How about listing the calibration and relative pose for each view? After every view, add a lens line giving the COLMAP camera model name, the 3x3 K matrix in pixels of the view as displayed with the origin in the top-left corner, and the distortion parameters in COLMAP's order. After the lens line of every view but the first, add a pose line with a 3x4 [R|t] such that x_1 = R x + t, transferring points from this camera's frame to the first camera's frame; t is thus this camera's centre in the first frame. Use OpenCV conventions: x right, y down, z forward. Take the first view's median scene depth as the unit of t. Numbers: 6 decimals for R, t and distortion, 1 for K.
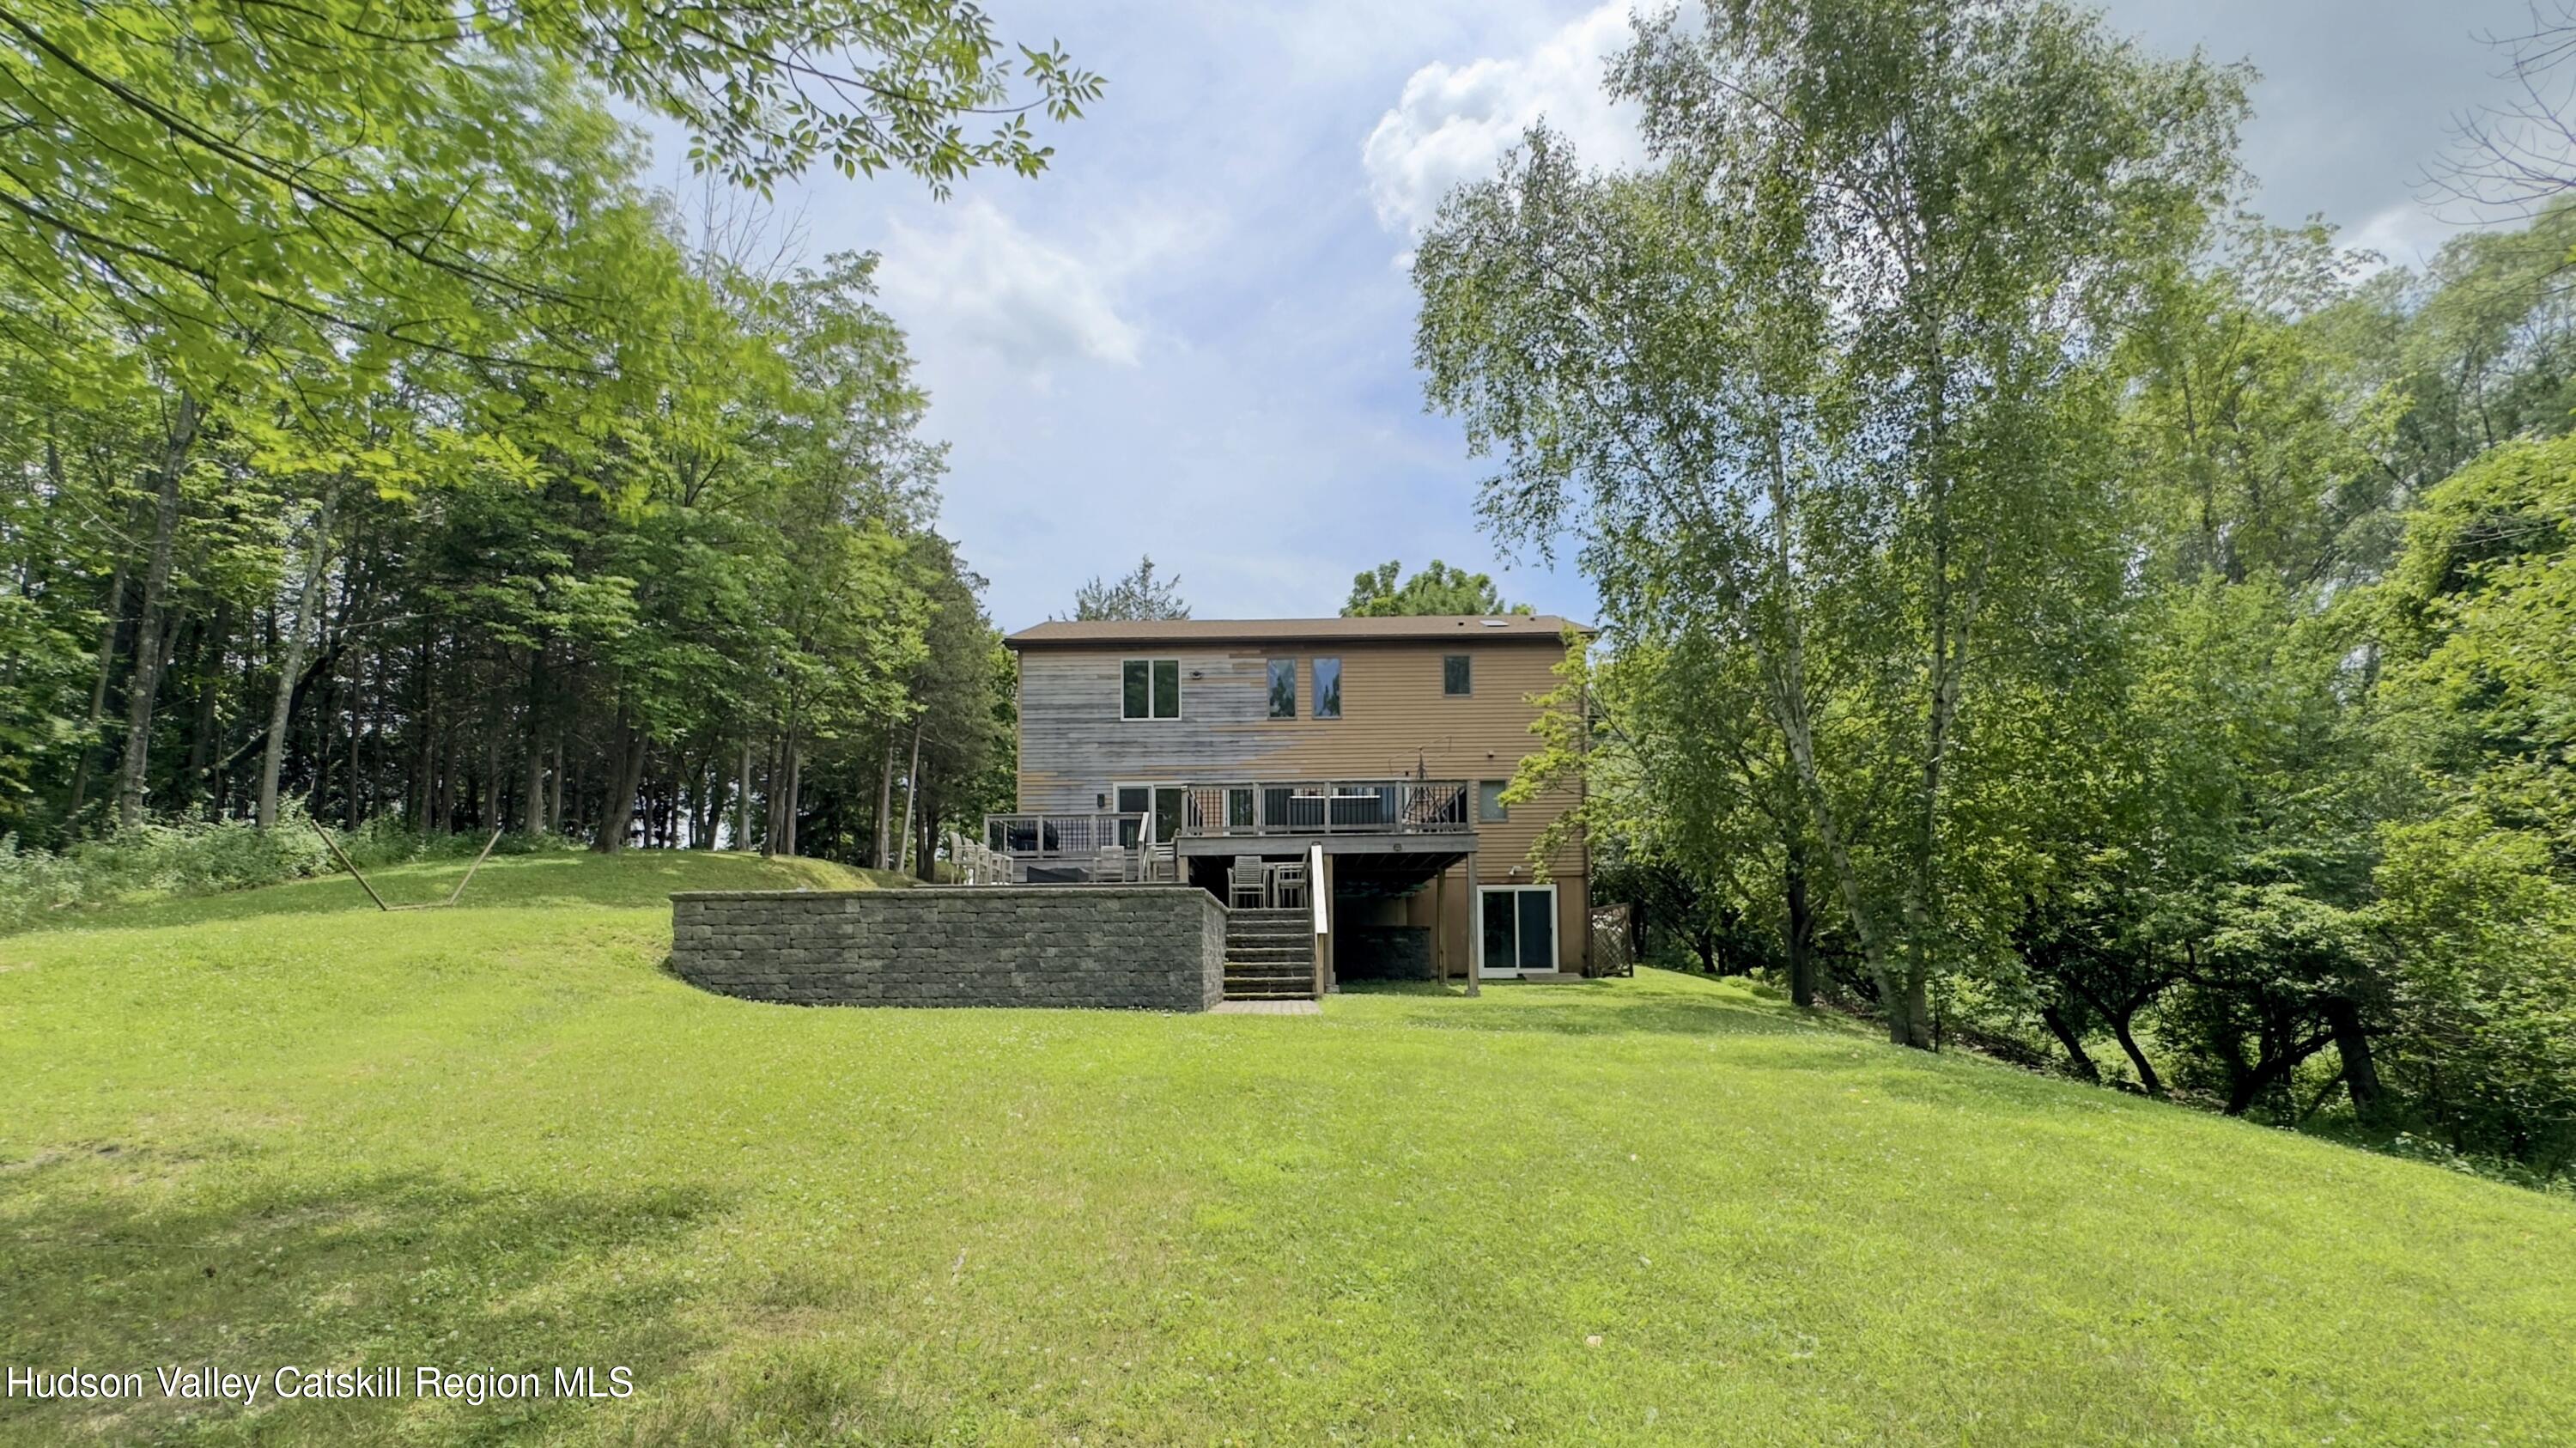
lens RADIAL K [[1060.0, 0, 1254.9], [0, 1060.0, 745.8], [0, 0, 1]] dist [0.000327, 0.000037]
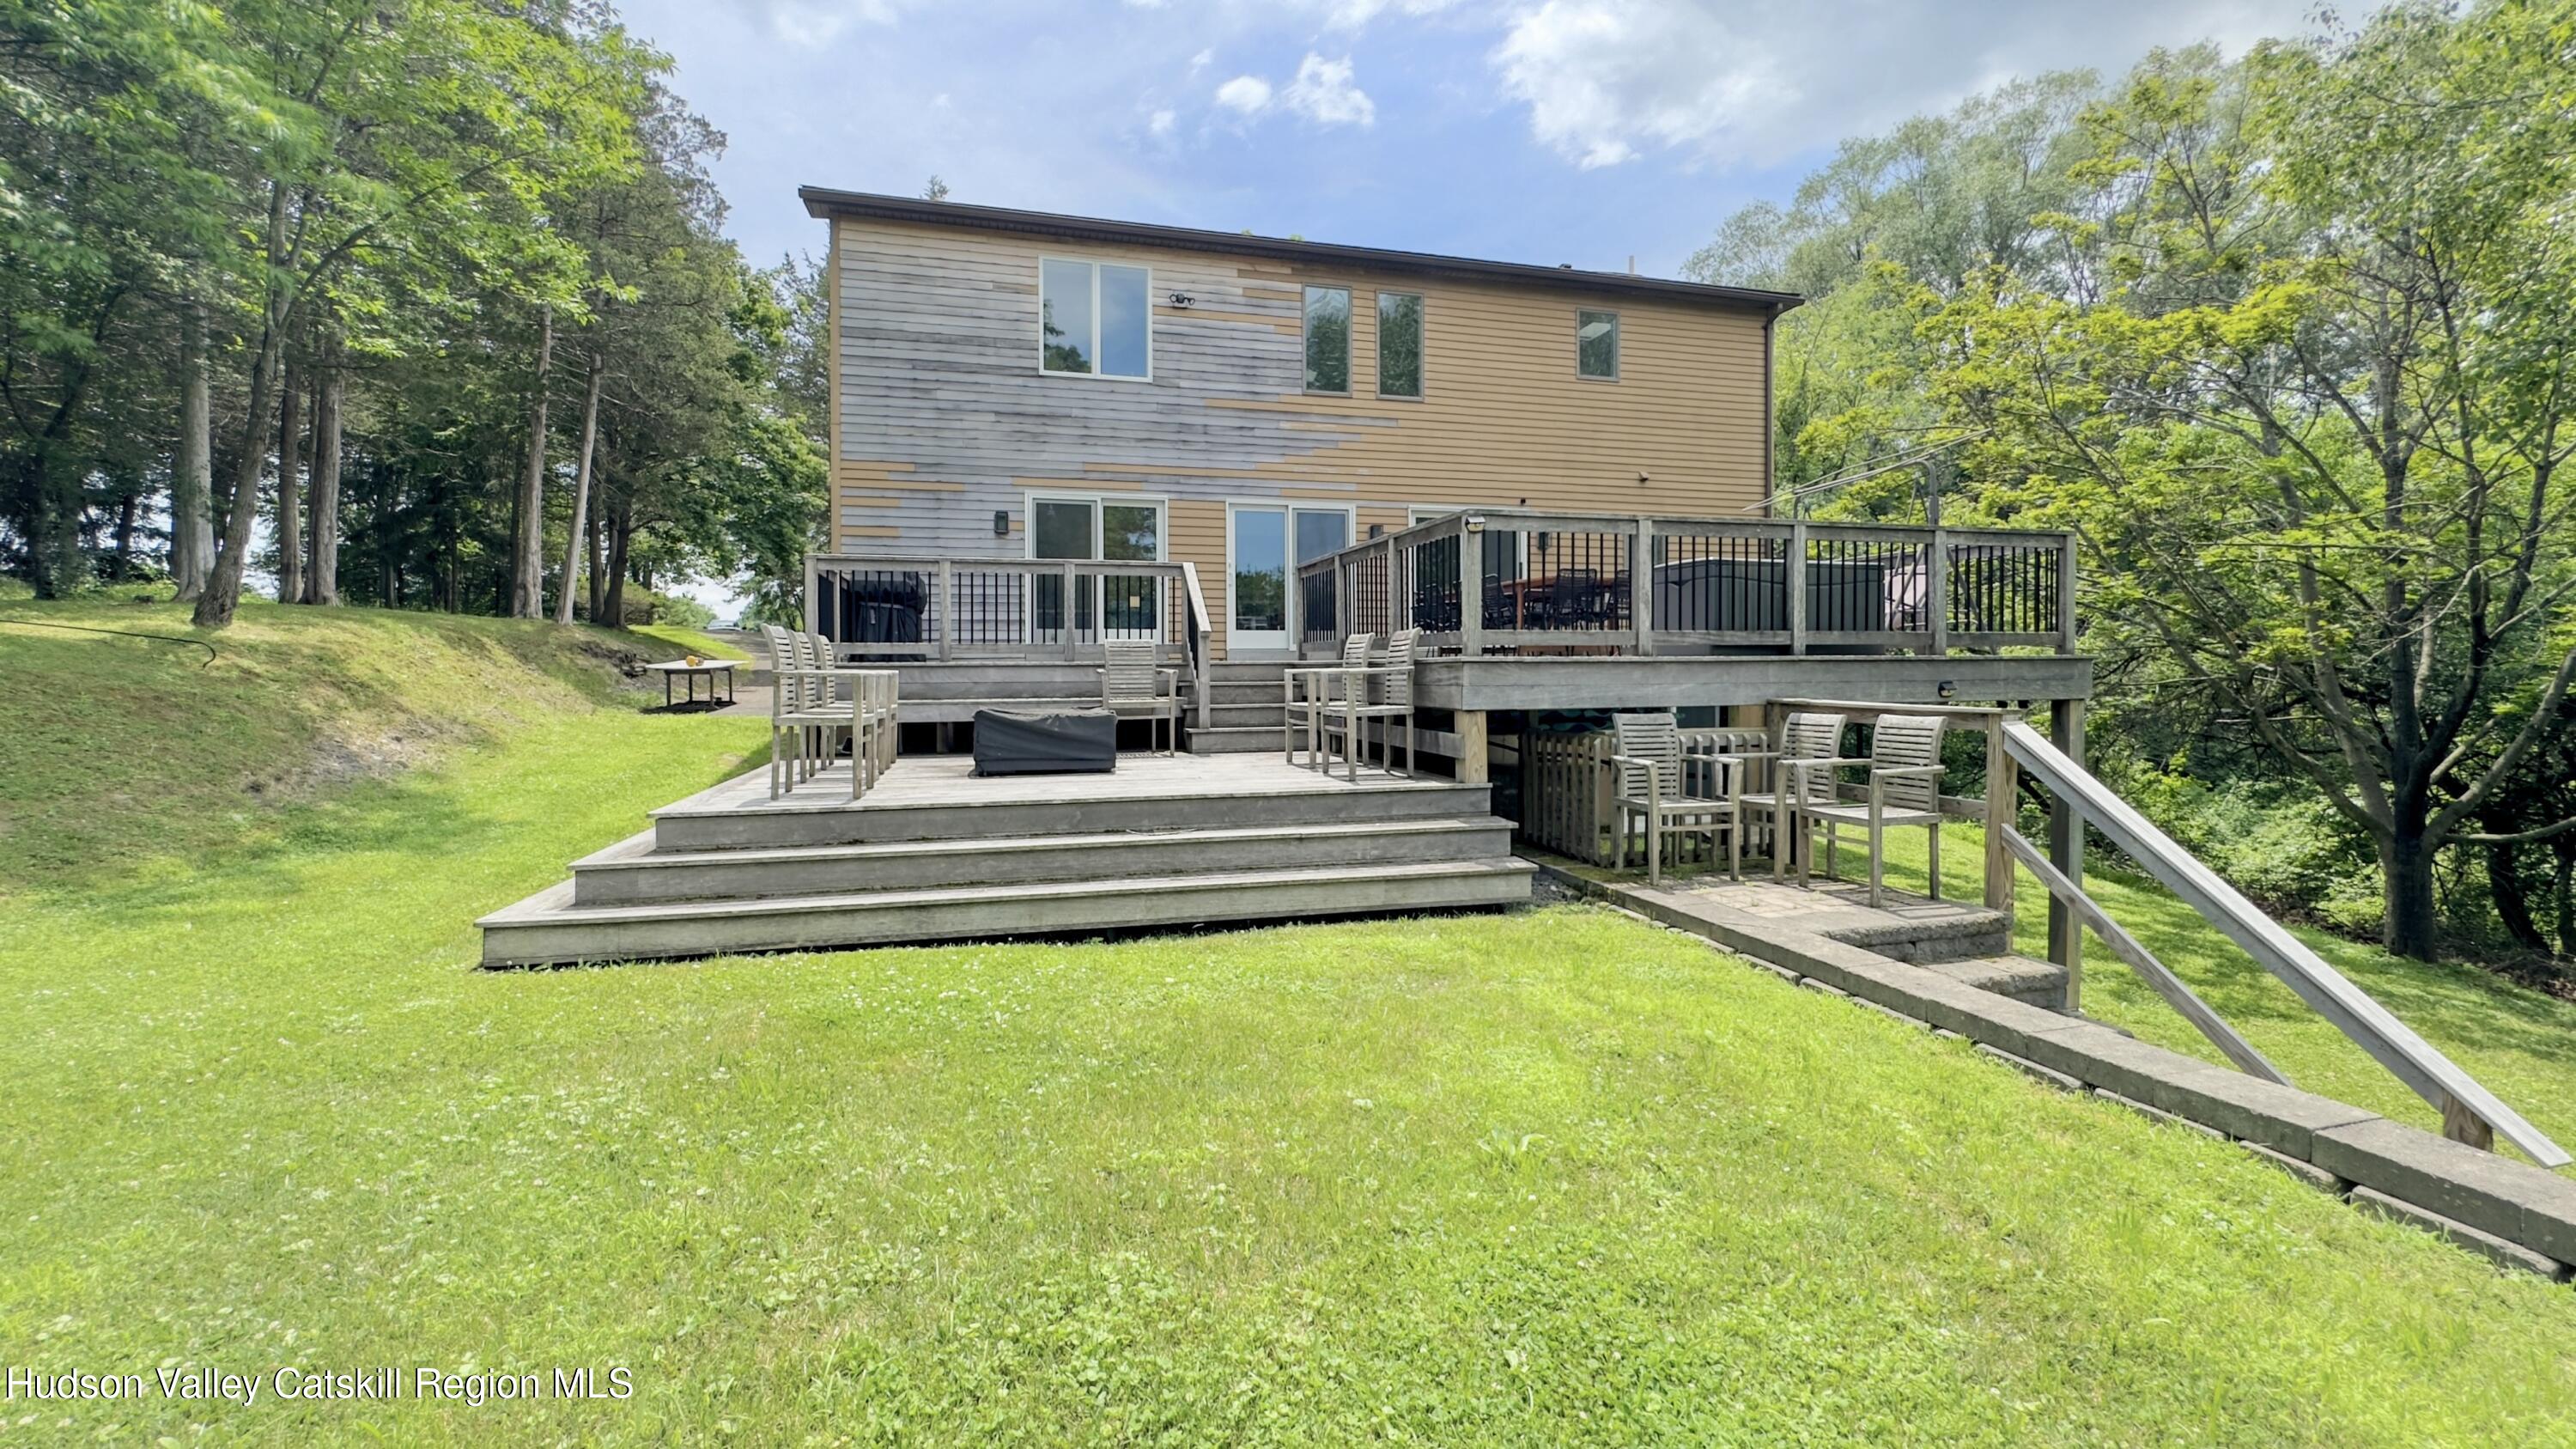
lens RADIAL K [[1102.8, 0, 1285.7], [0, 1102.8, 593.4], [0, 0, 1]] dist [-0.000288, 0.000059]
pose [[0.964667, 0.028602, 0.261914, -0.147077], [-0.059152, 0.992224, 0.109512, 0.017363], [-0.256745, -0.121135, 0.958858, 0.422792]]
